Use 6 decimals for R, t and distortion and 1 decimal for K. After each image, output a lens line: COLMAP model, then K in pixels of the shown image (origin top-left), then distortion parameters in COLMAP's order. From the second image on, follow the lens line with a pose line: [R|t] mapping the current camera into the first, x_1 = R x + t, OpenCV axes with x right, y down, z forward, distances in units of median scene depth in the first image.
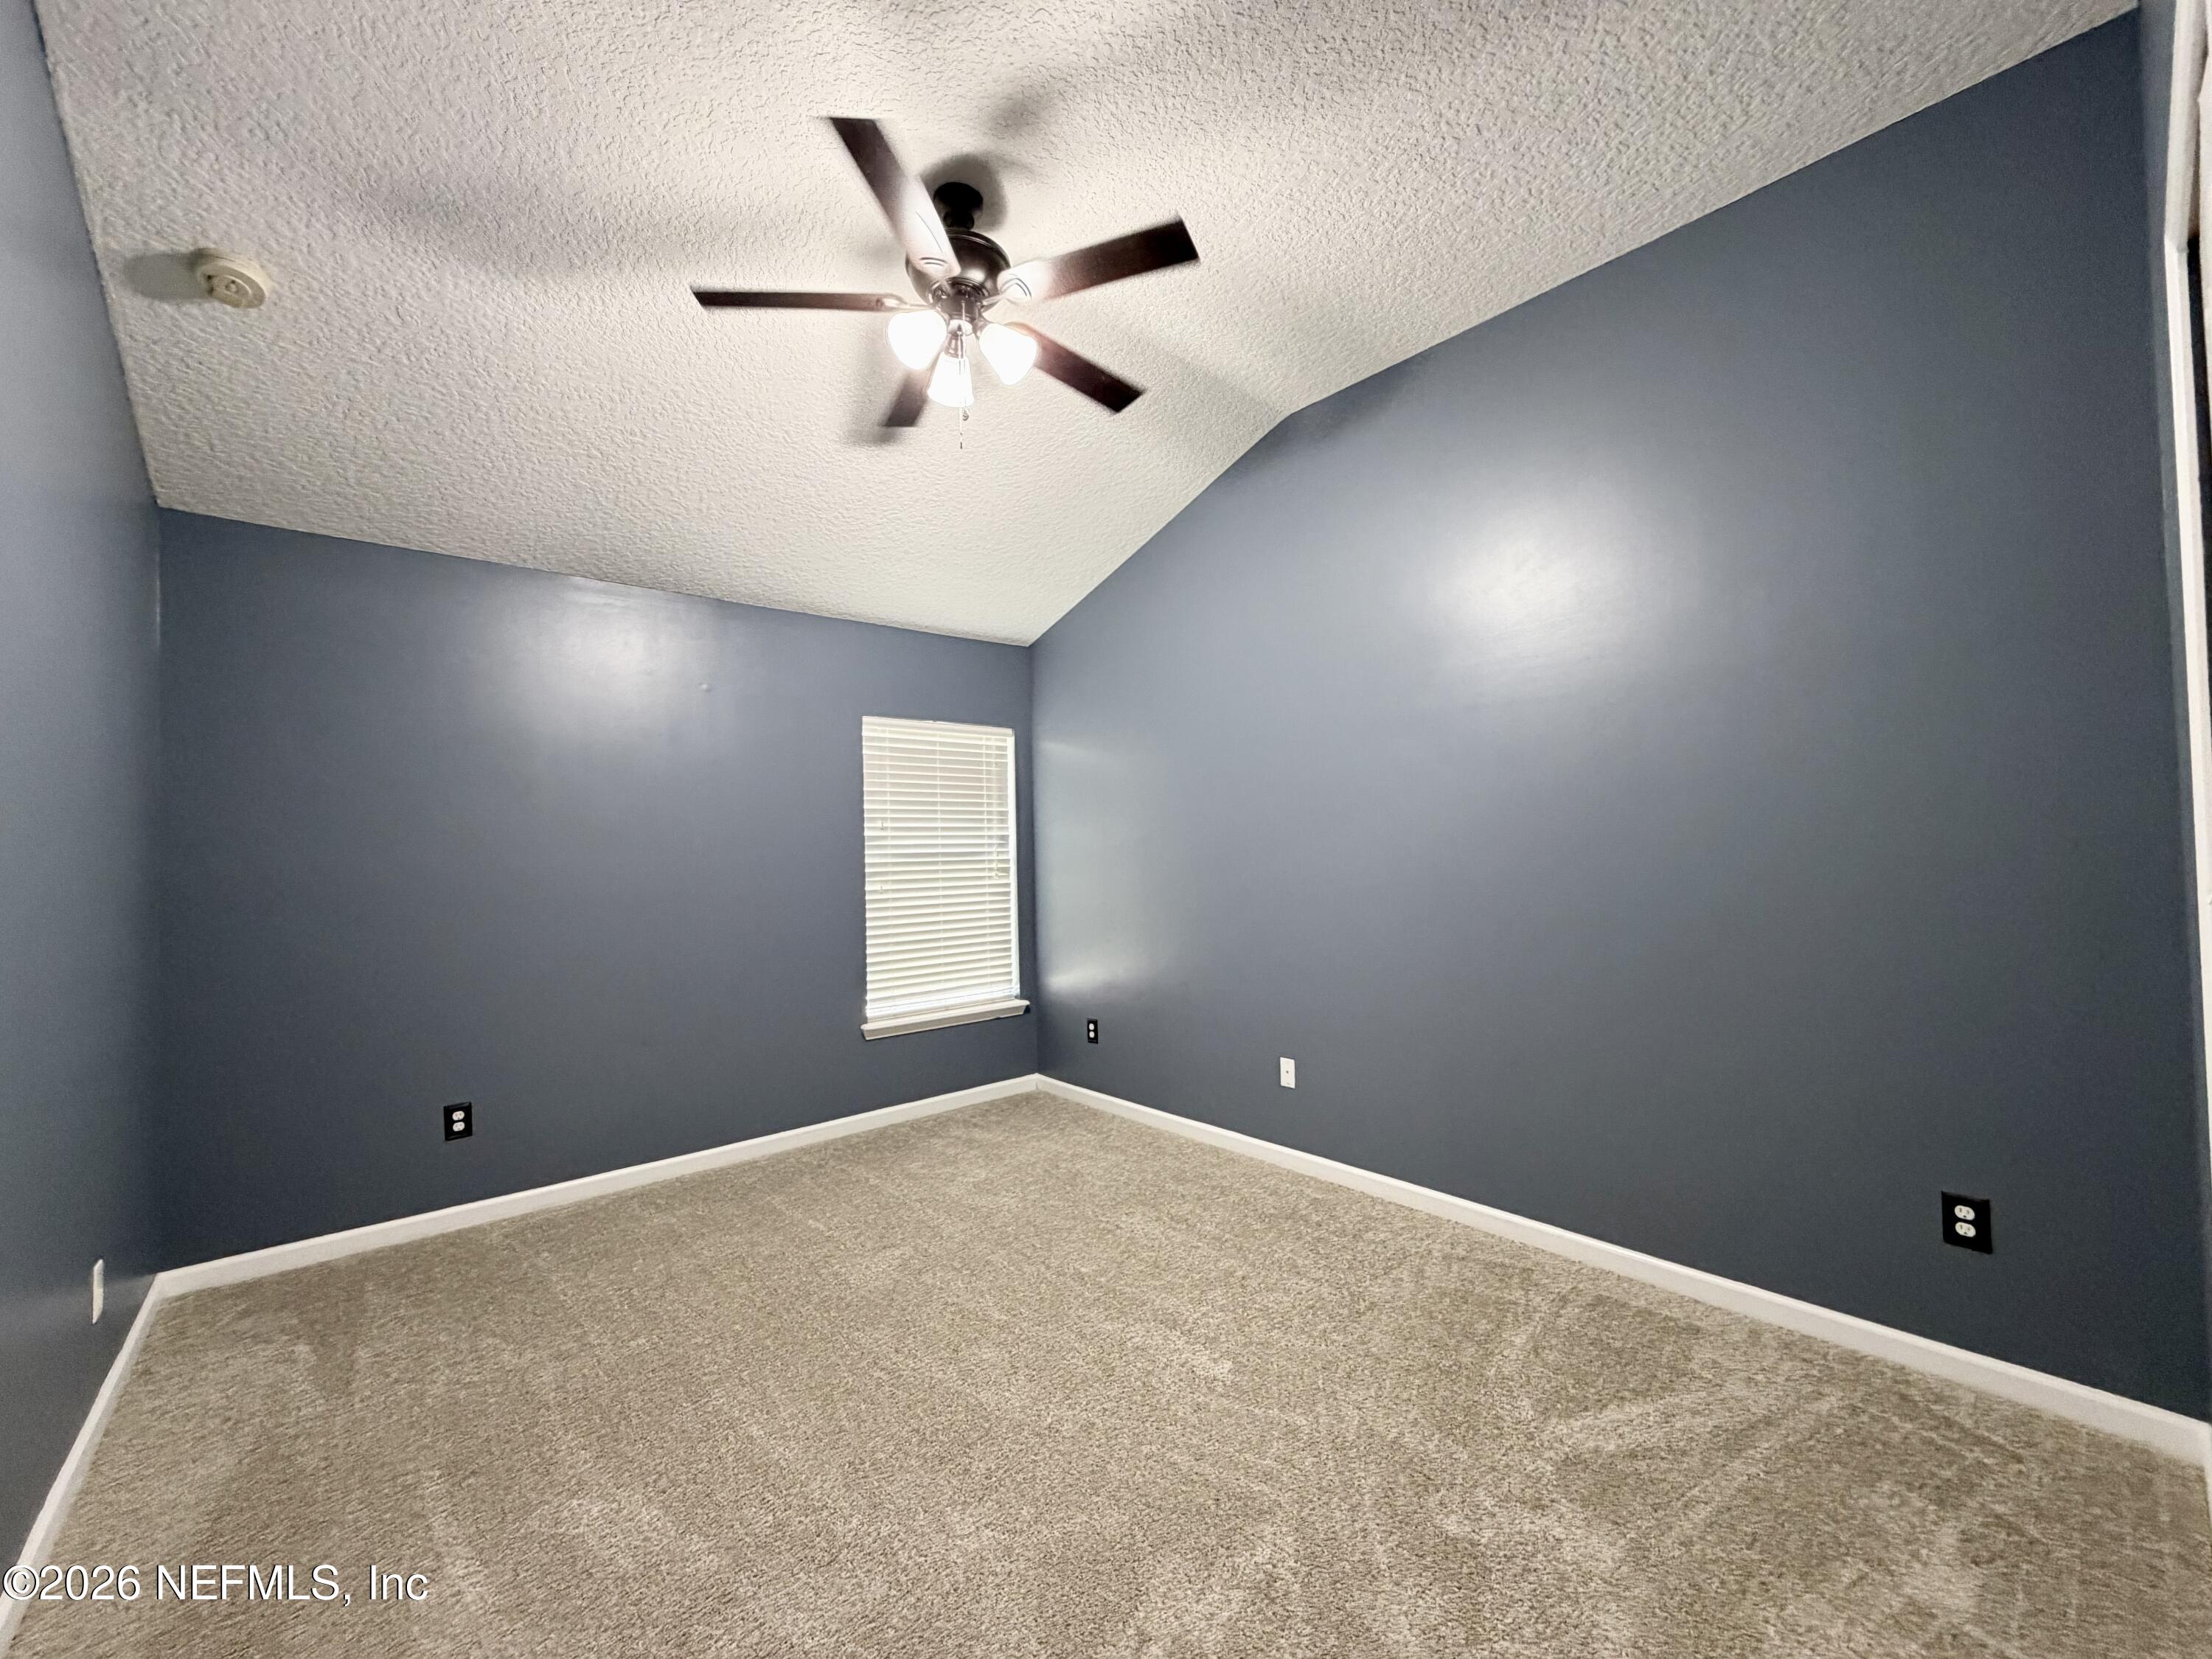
lens RADIAL K [[882.4, 0, 1103.5], [0, 882.4, 828.2], [0, 0, 1]] dist [0.001440, -0.000087]
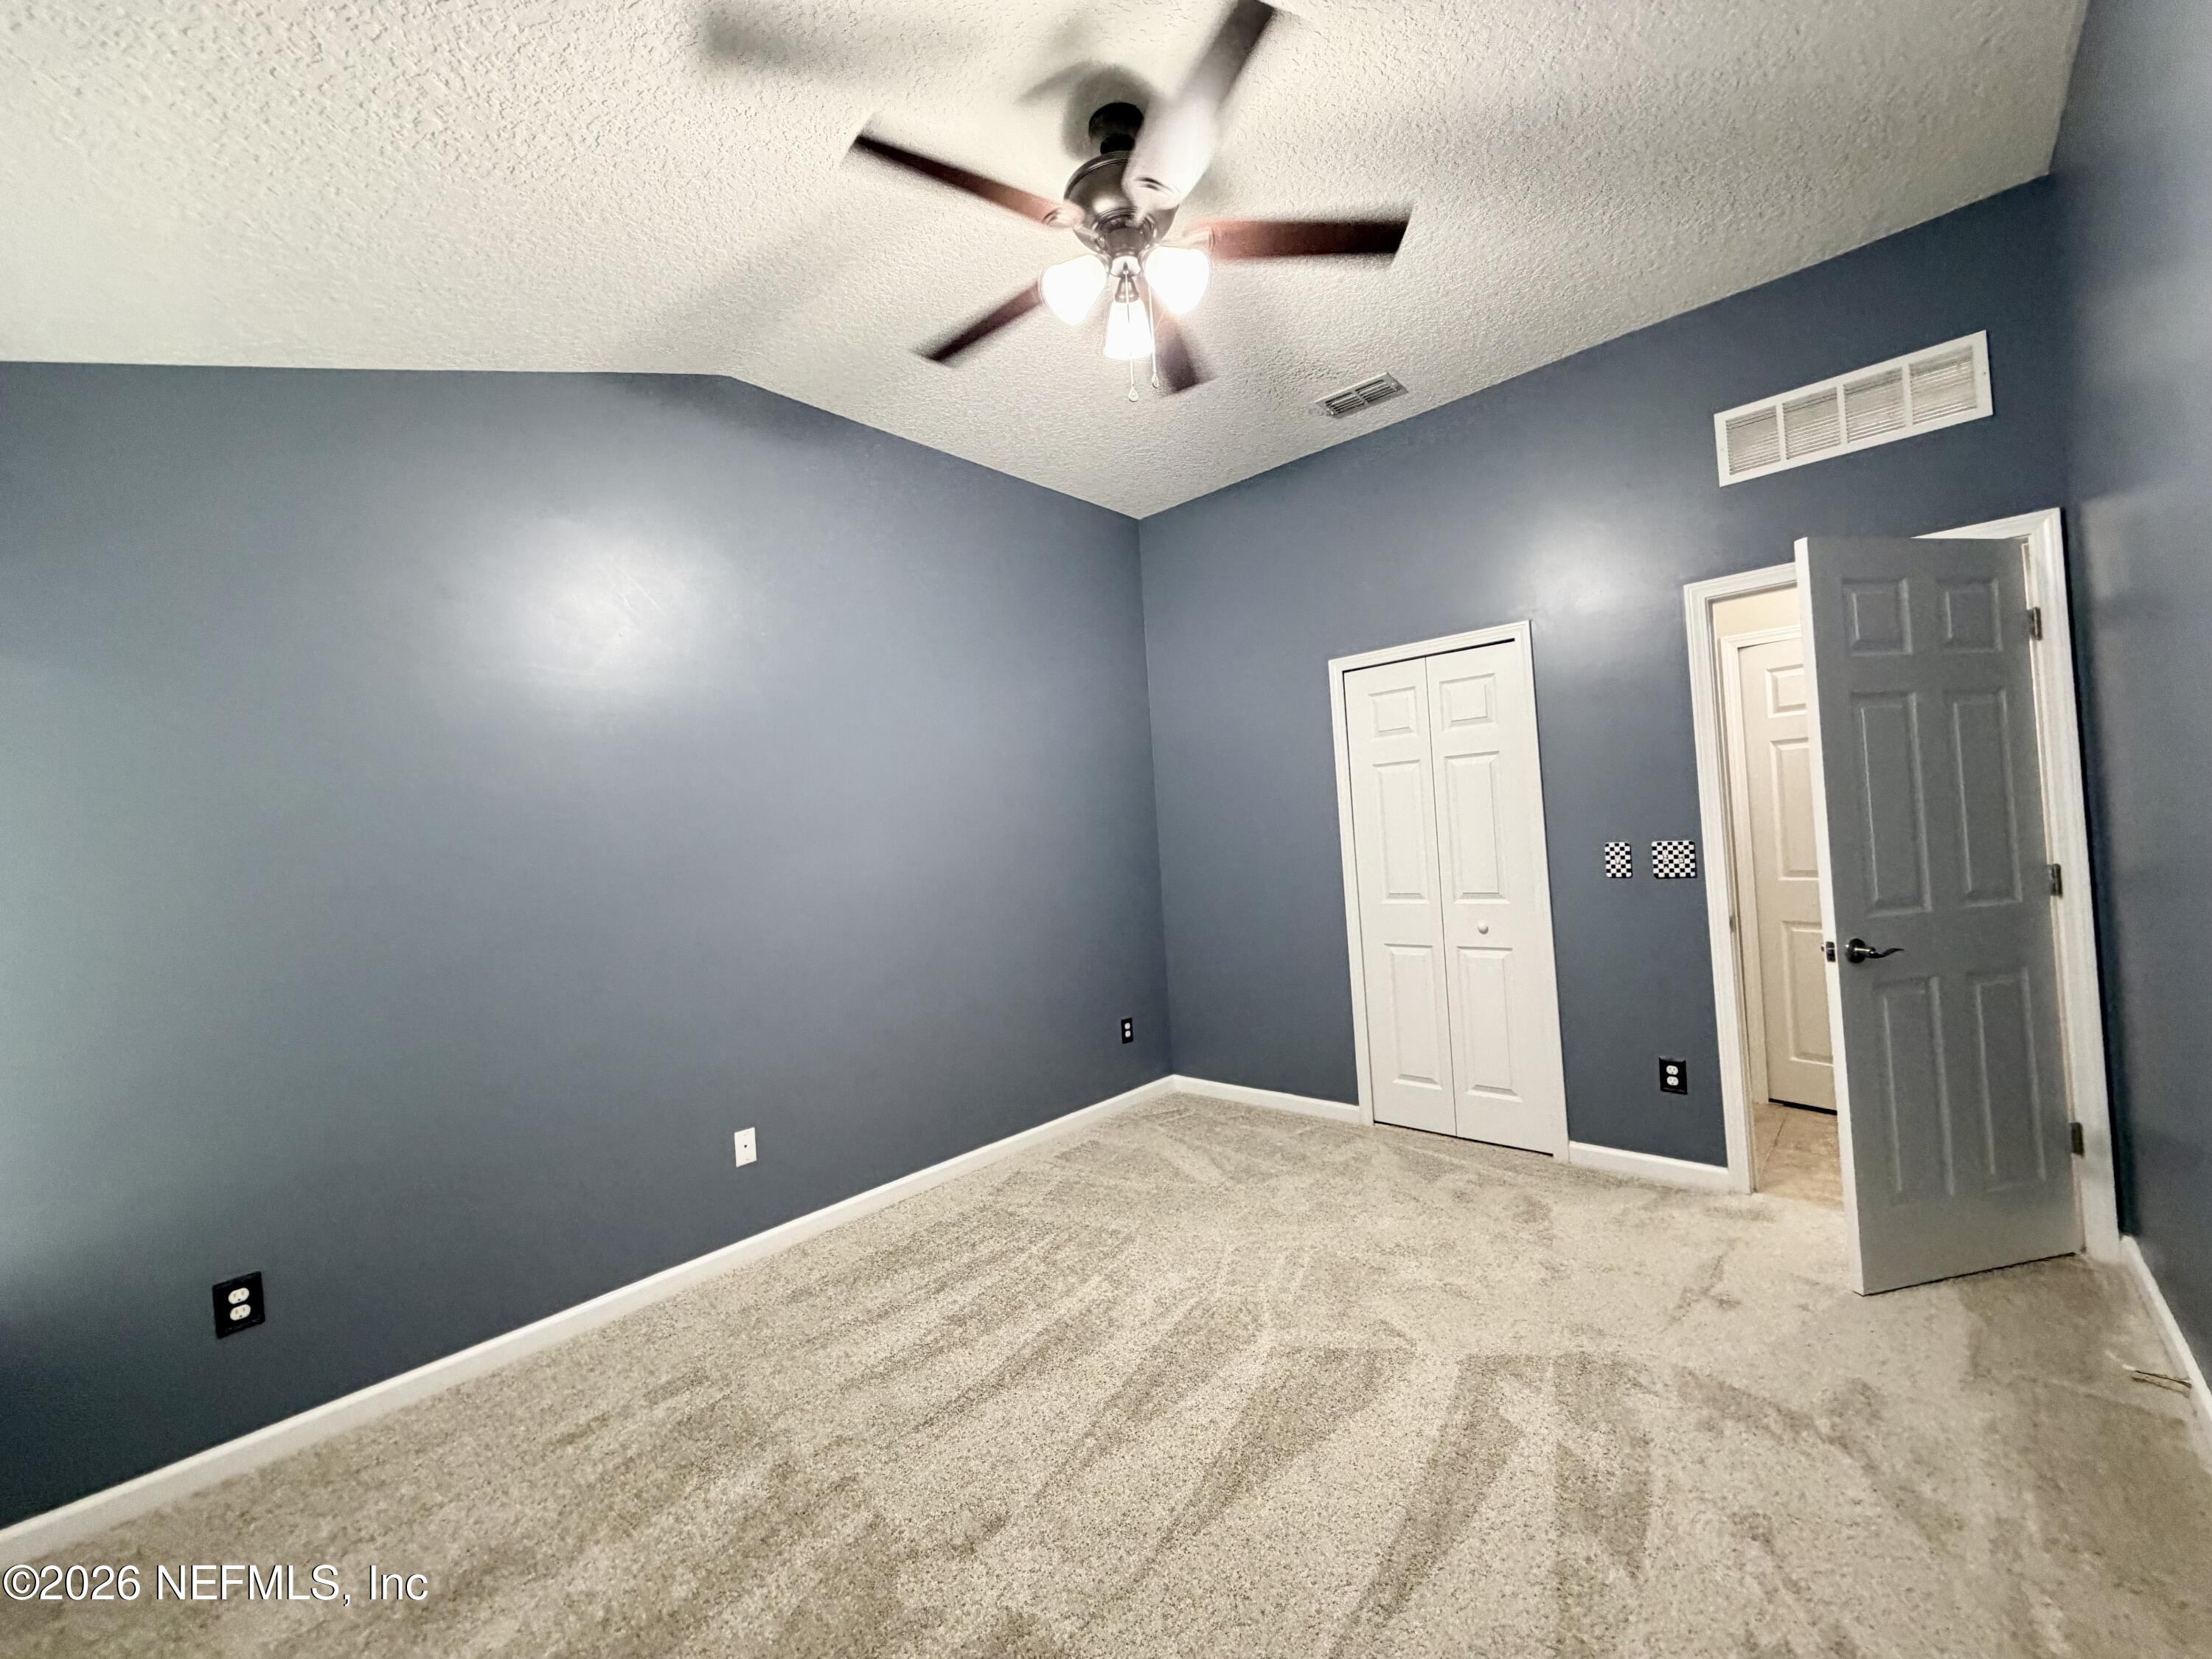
lens RADIAL K [[882.4, 0, 1103.5], [0, 882.4, 828.2], [0, 0, 1]] dist [0.001440, -0.000087]
pose [[-0.127868, 0.049856, 0.990537, -1.014128], [0.045386, 0.997984, -0.044372, 0.051033], [-0.990752, 0.039282, -0.129873, 1.174831]]
